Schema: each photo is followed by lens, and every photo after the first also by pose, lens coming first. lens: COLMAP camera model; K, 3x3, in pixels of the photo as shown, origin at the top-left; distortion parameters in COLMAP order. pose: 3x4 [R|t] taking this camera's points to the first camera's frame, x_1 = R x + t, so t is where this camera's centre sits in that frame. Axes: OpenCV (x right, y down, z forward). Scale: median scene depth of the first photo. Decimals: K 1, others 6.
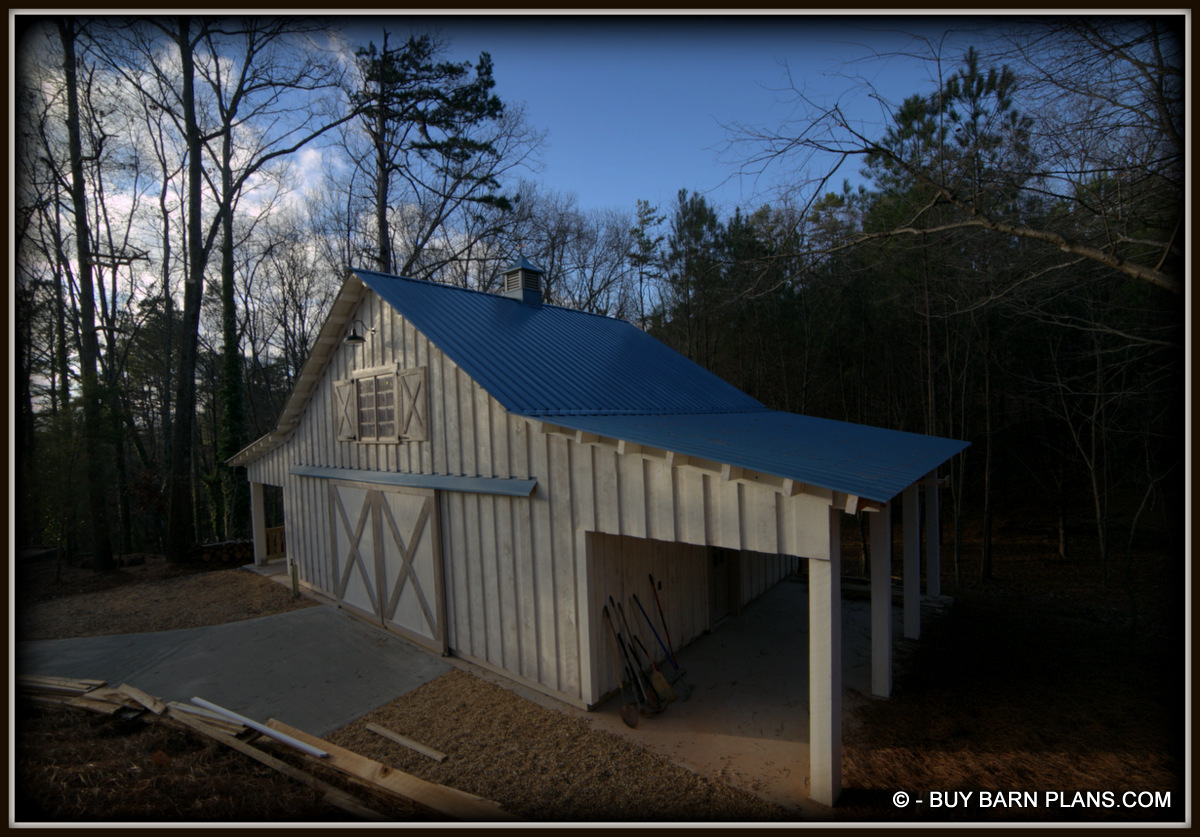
lens RADIAL K [[552.6, 0, 594.8], [0, 552.6, 420.7], [0, 0, 1]] dist [-0.062162, 0.002065]
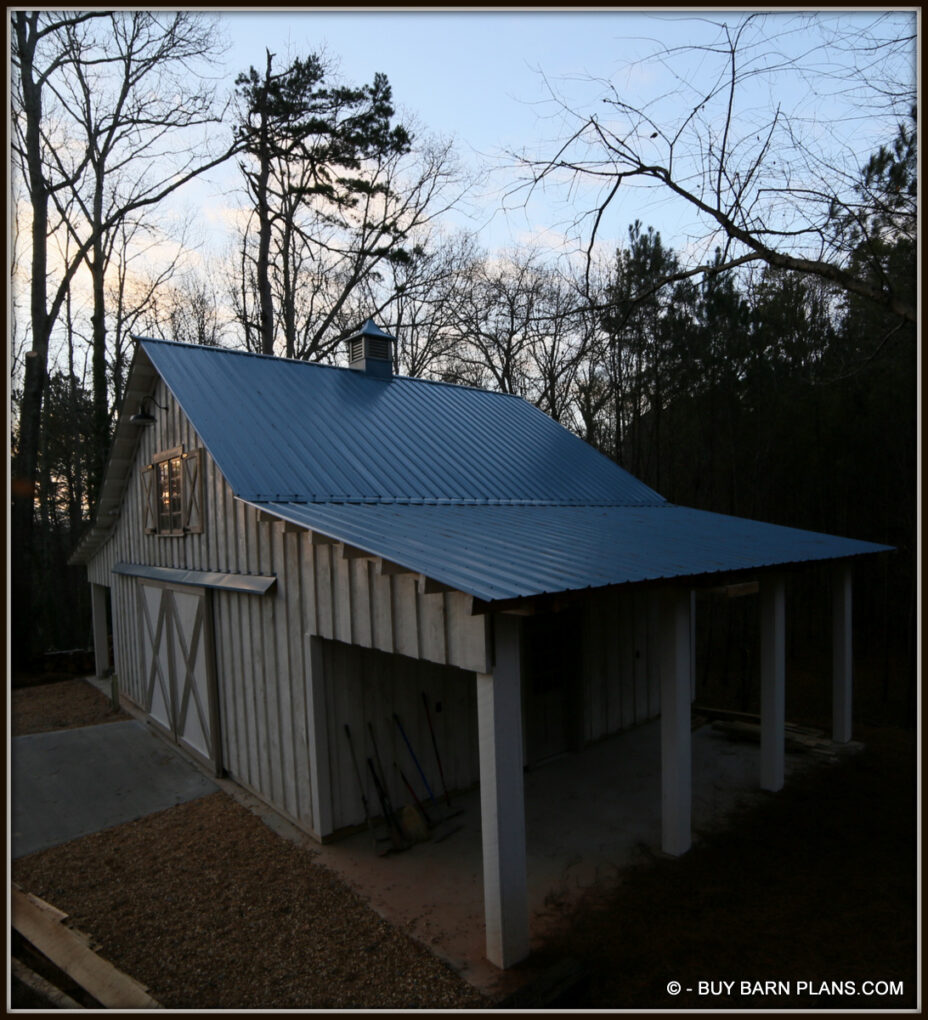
lens RADIAL K [[674.8, 0, 544.5], [0, 674.8, 550.2], [0, 0, 1]] dist [-0.065219, 0.003780]
pose [[0.996116, 0.016547, -0.086478, 0.229554], [-0.013294, 0.999187, 0.038057, 0.011162], [0.087038, -0.036760, 0.995527, -0.003604]]
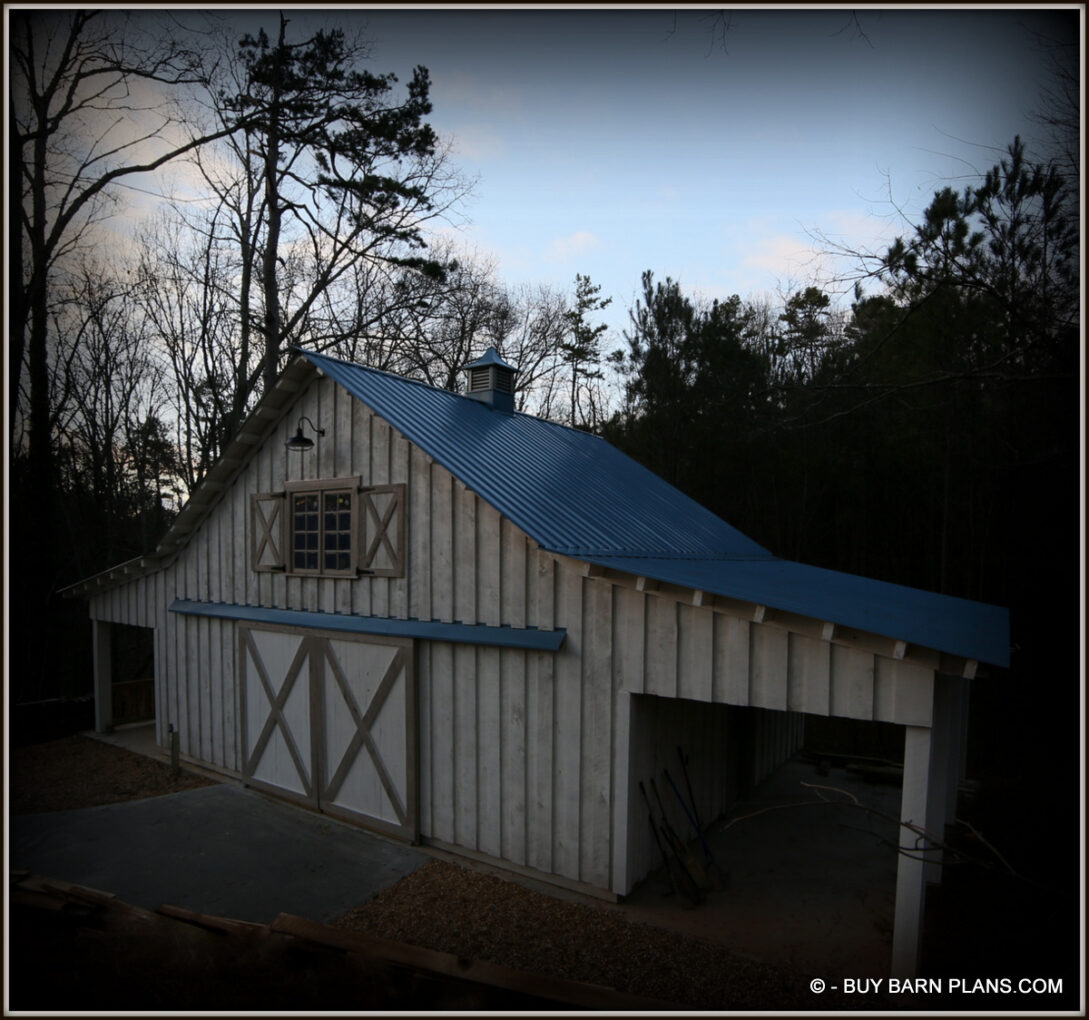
lens RADIAL K [[726.7, 0, 559.8], [0, 726.7, 579.9], [0, 0, 1]] dist [-0.064442, 0.011096]
pose [[0.990293, 0.045899, 0.131196, -0.150924], [-0.050042, 0.998342, 0.028454, -0.000923], [-0.129672, -0.034743, 0.990948, -0.049845]]
